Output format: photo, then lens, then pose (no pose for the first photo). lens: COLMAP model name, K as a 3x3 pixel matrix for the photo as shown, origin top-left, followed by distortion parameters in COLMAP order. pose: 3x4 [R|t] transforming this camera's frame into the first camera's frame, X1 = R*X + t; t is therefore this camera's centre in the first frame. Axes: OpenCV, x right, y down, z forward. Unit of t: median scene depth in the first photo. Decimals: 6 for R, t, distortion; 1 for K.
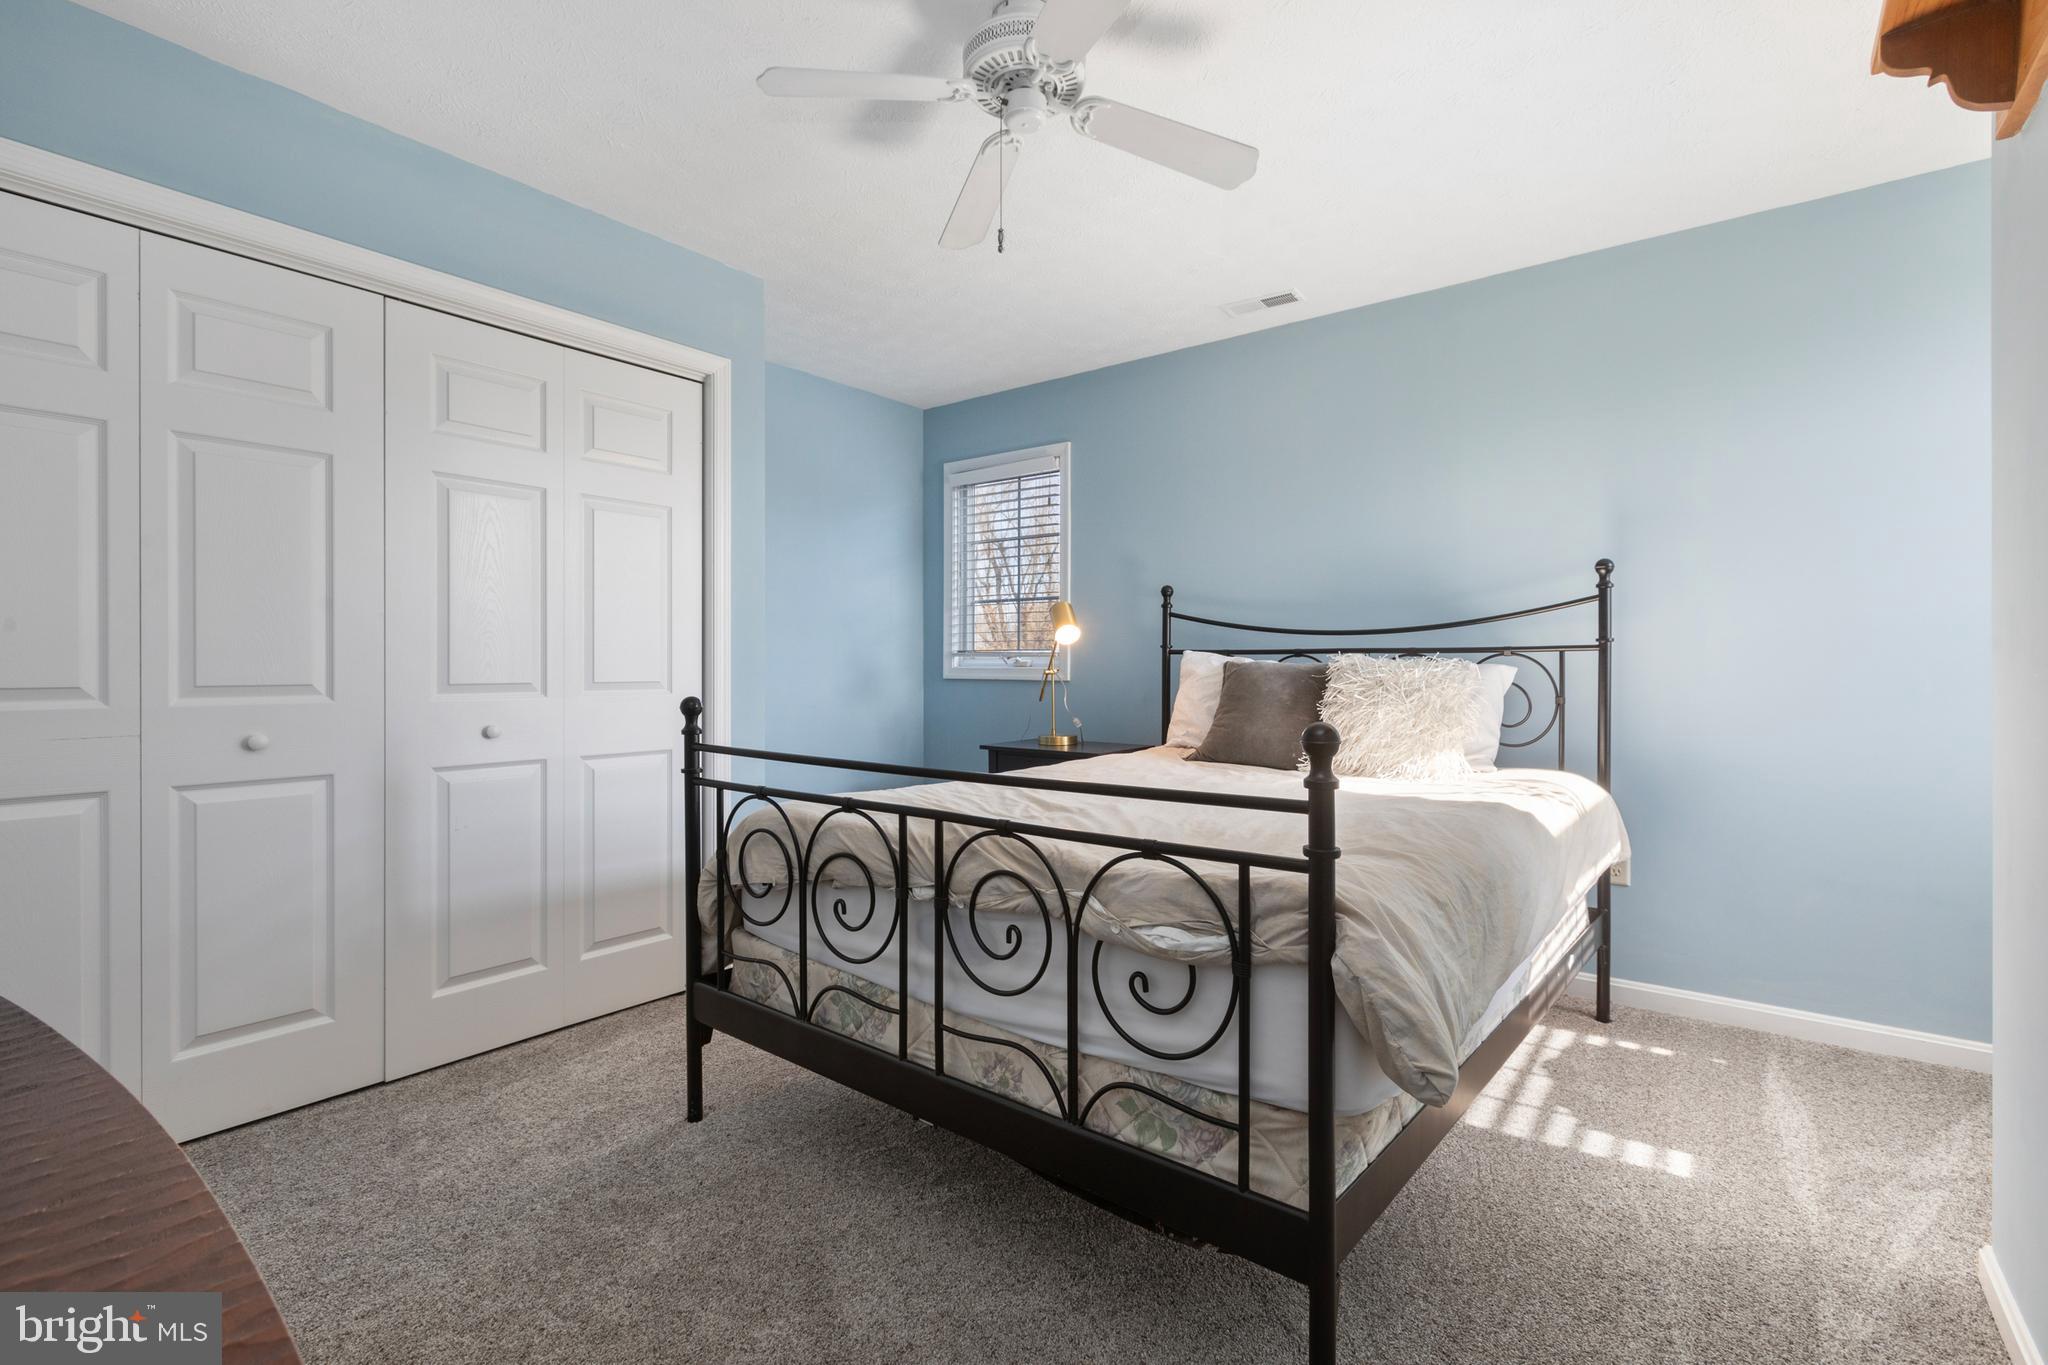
lens RADIAL K [[914.3, 0, 1023.2], [0, 914.3, 669.3], [0, 0, 1]] dist [0.000591, 0.000048]
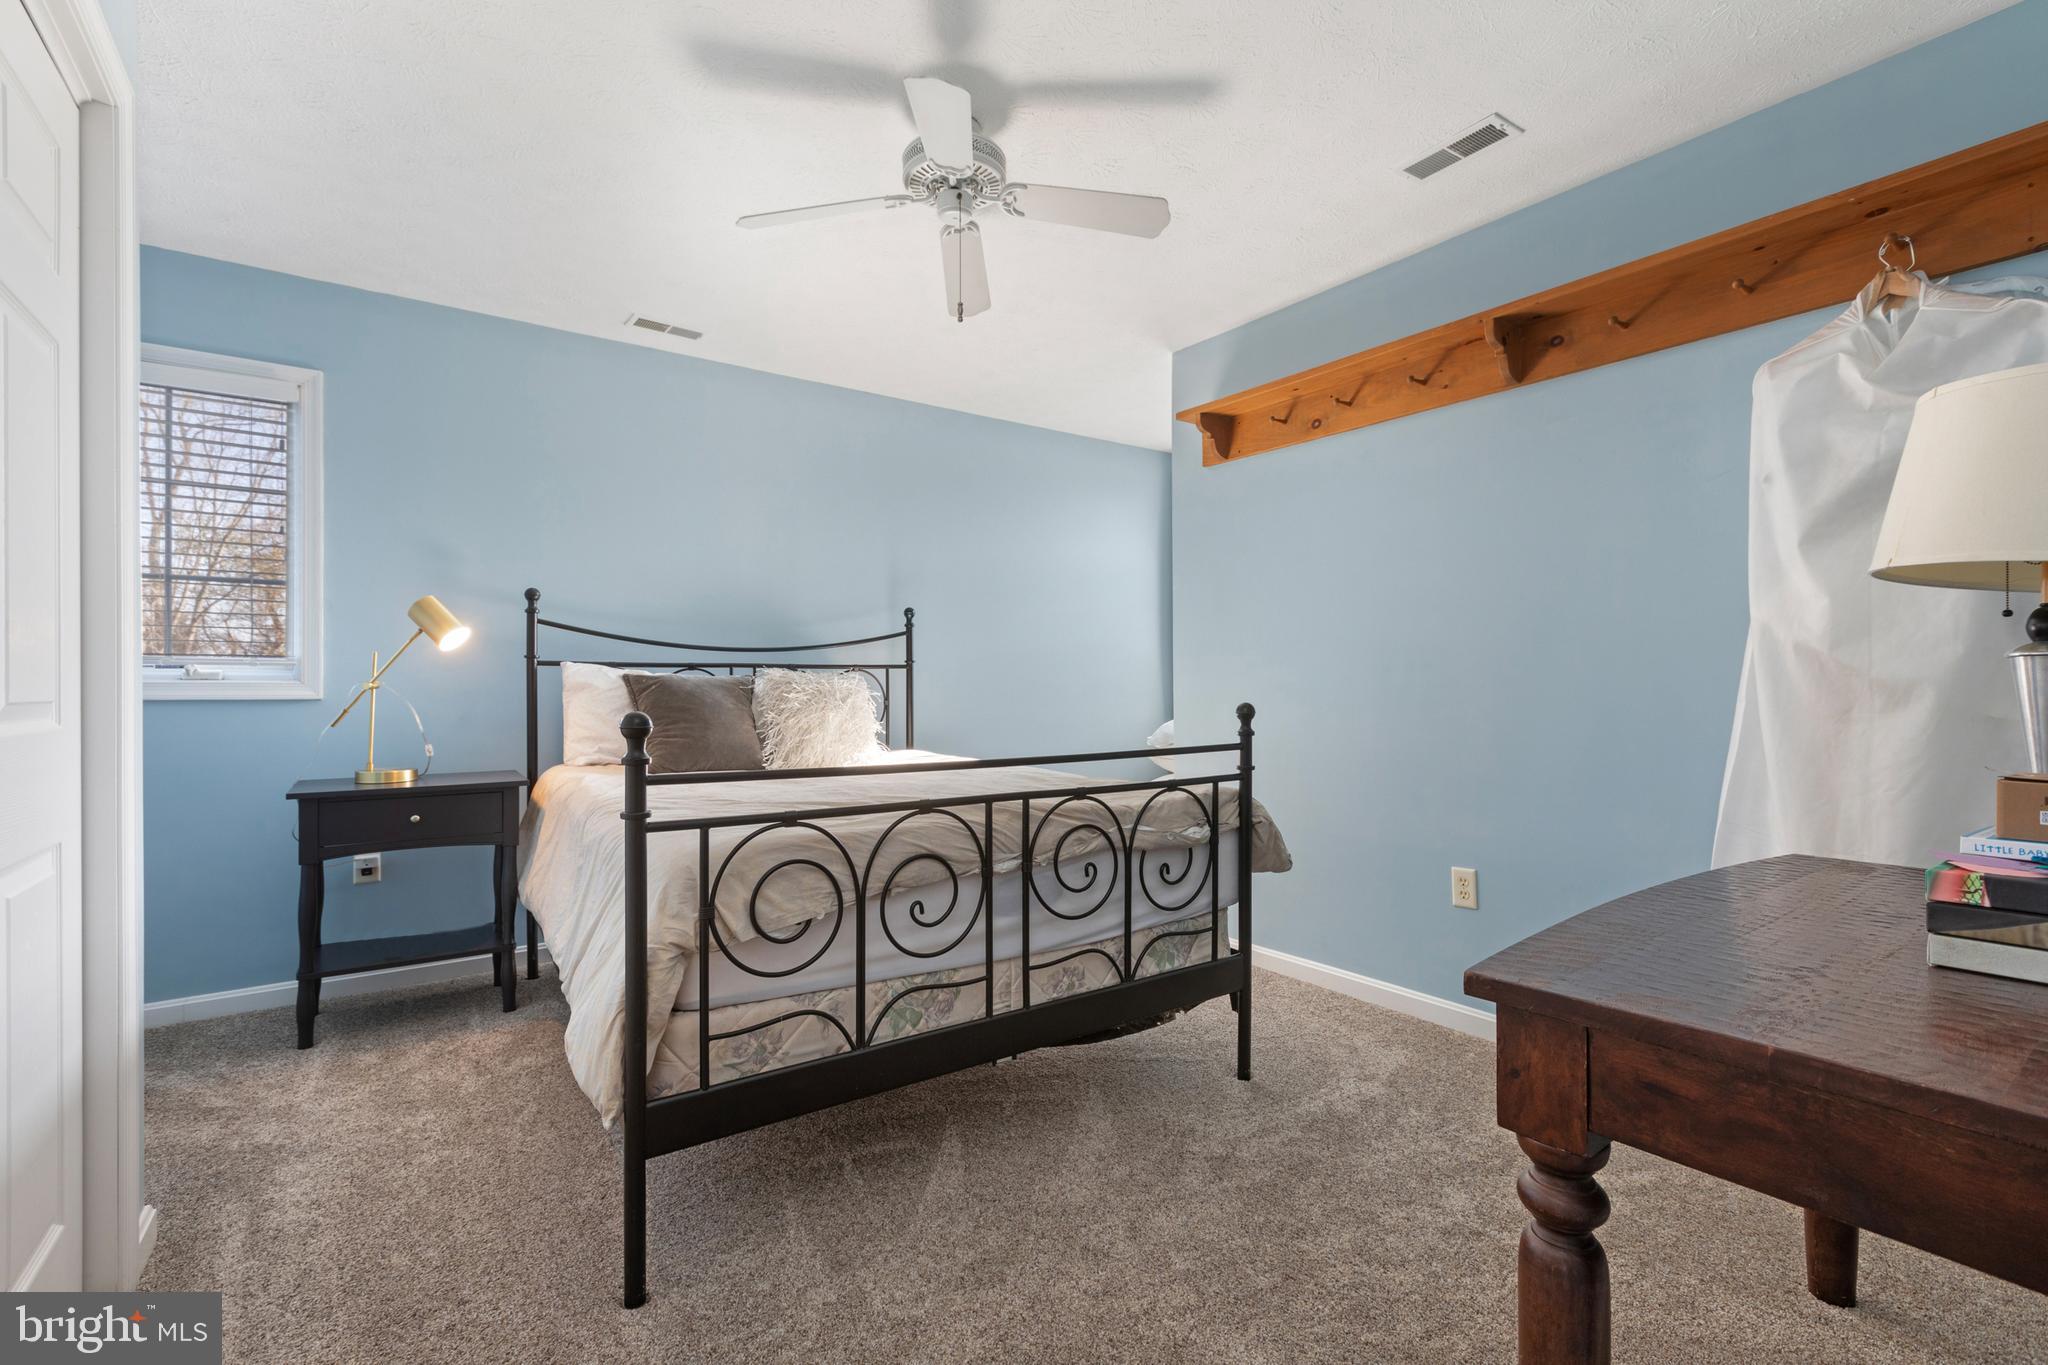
lens RADIAL K [[910.2, 0, 1024.0], [0, 910.2, 682.5], [0, 0, 1]] dist [-0.000630, 0.000069]
pose [[0.288019, 0.001095, 0.957624, -1.220597], [0.006442, 0.999975, -0.003081, 0.013244], [-0.957603, 0.007056, 0.288004, 0.638448]]
